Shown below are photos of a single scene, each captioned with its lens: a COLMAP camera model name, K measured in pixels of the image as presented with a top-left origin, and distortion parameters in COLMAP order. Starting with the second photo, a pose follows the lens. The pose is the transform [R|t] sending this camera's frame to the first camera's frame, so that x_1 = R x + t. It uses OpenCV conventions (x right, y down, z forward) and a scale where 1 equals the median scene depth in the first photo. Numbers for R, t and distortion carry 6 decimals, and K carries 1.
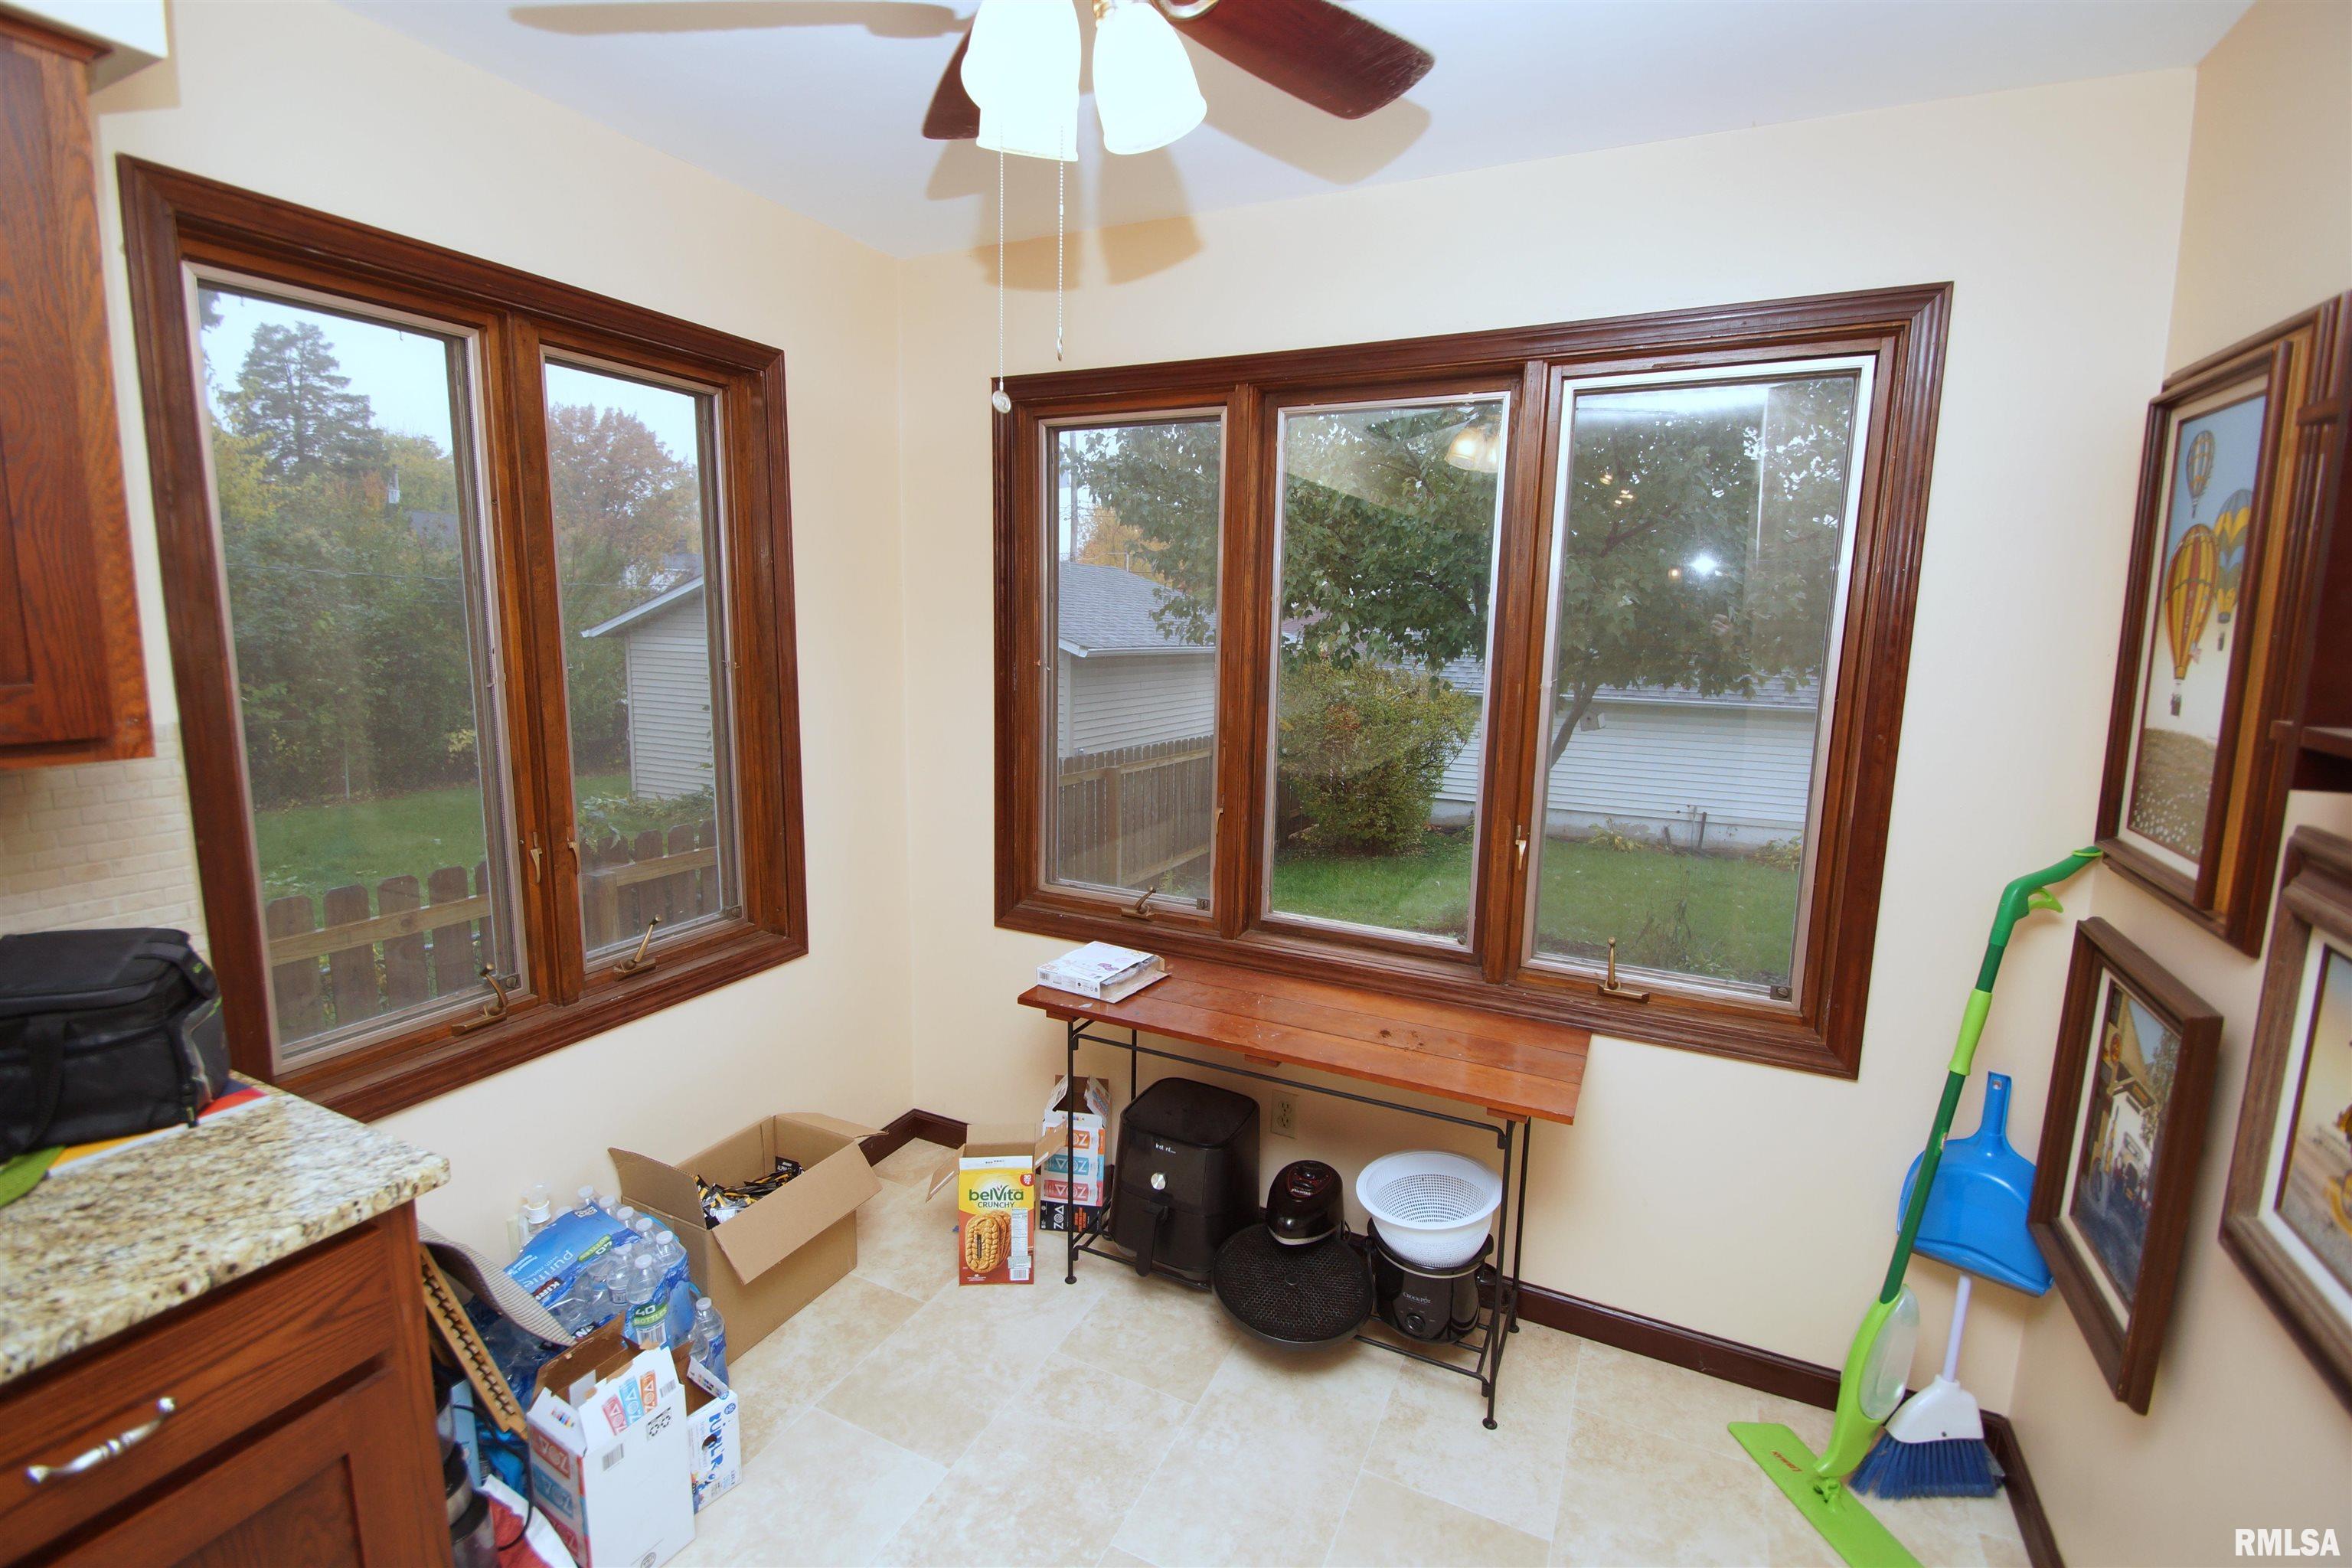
lens RADIAL K [[1035.1, 0, 1177.5], [0, 1035.1, 774.2], [0, 0, 1]] dist [0.018599, -0.017697]
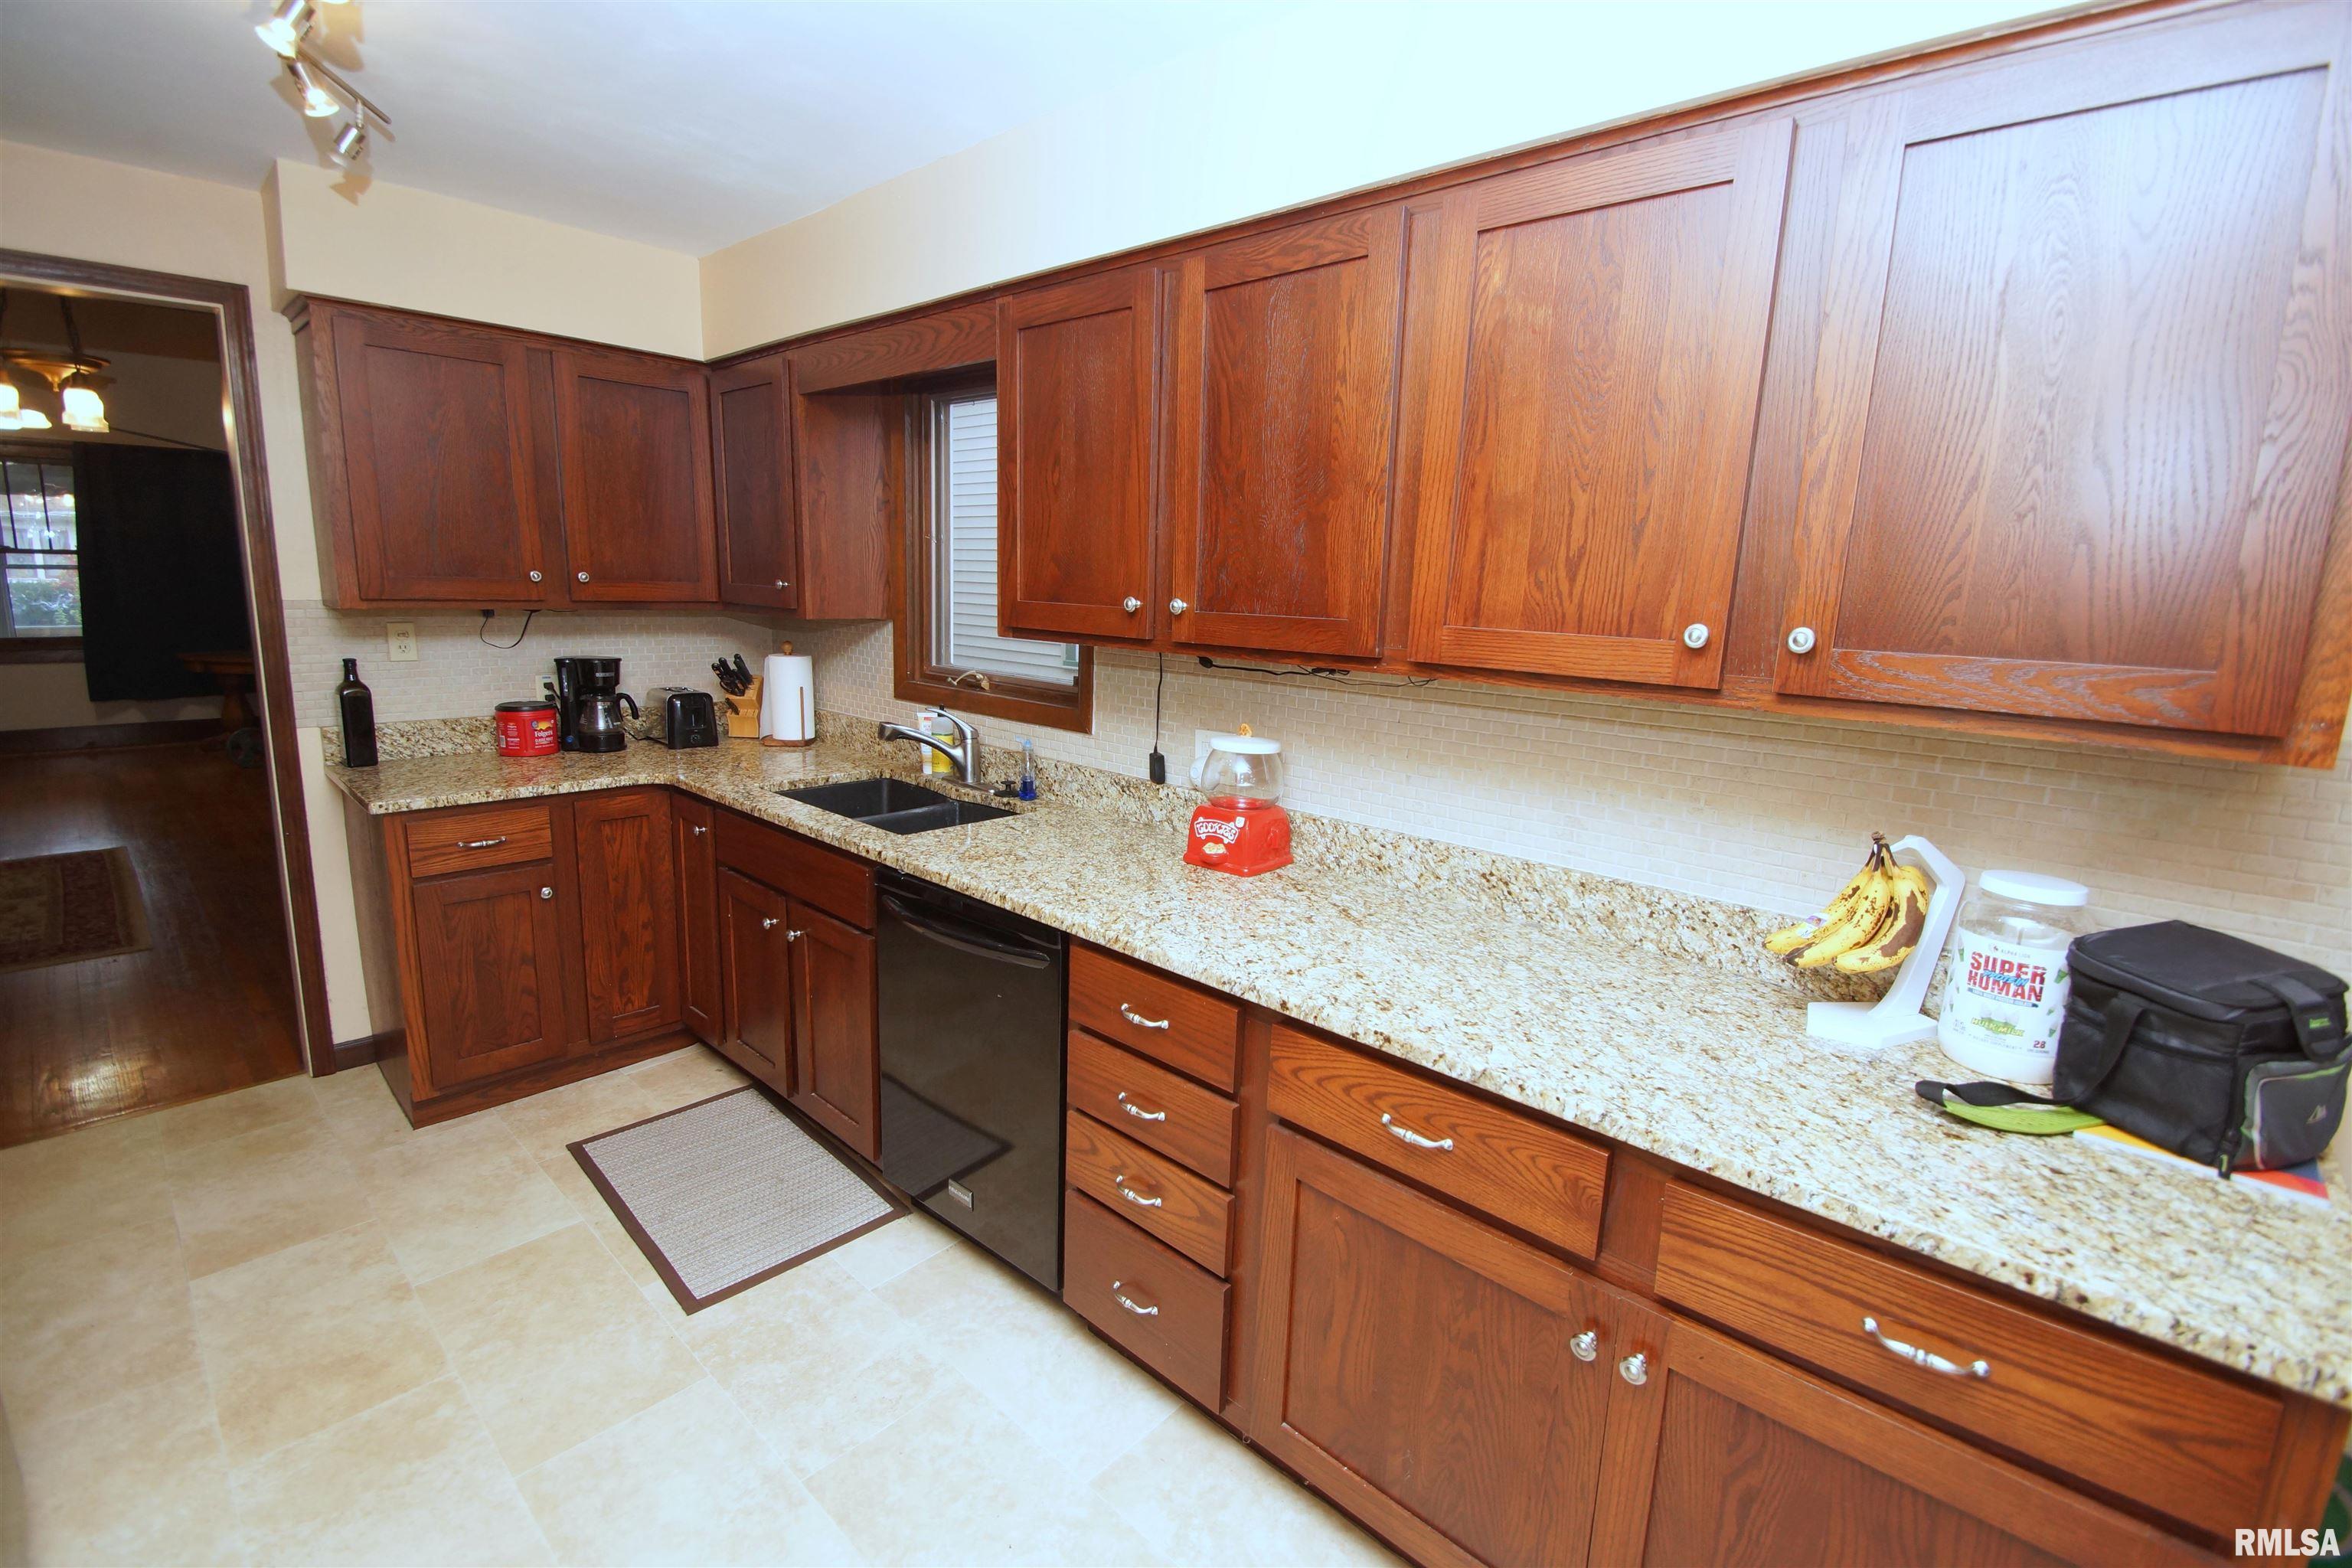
lens RADIAL K [[1035.1, 0, 1177.5], [0, 1035.1, 774.2], [0, 0, 1]] dist [0.018599, -0.017697]
pose [[-0.283237, 0.150032, -0.947242, 0.114433], [-0.184460, 0.960724, 0.207323, -0.015259], [0.941144, 0.233450, -0.244438, 0.333676]]
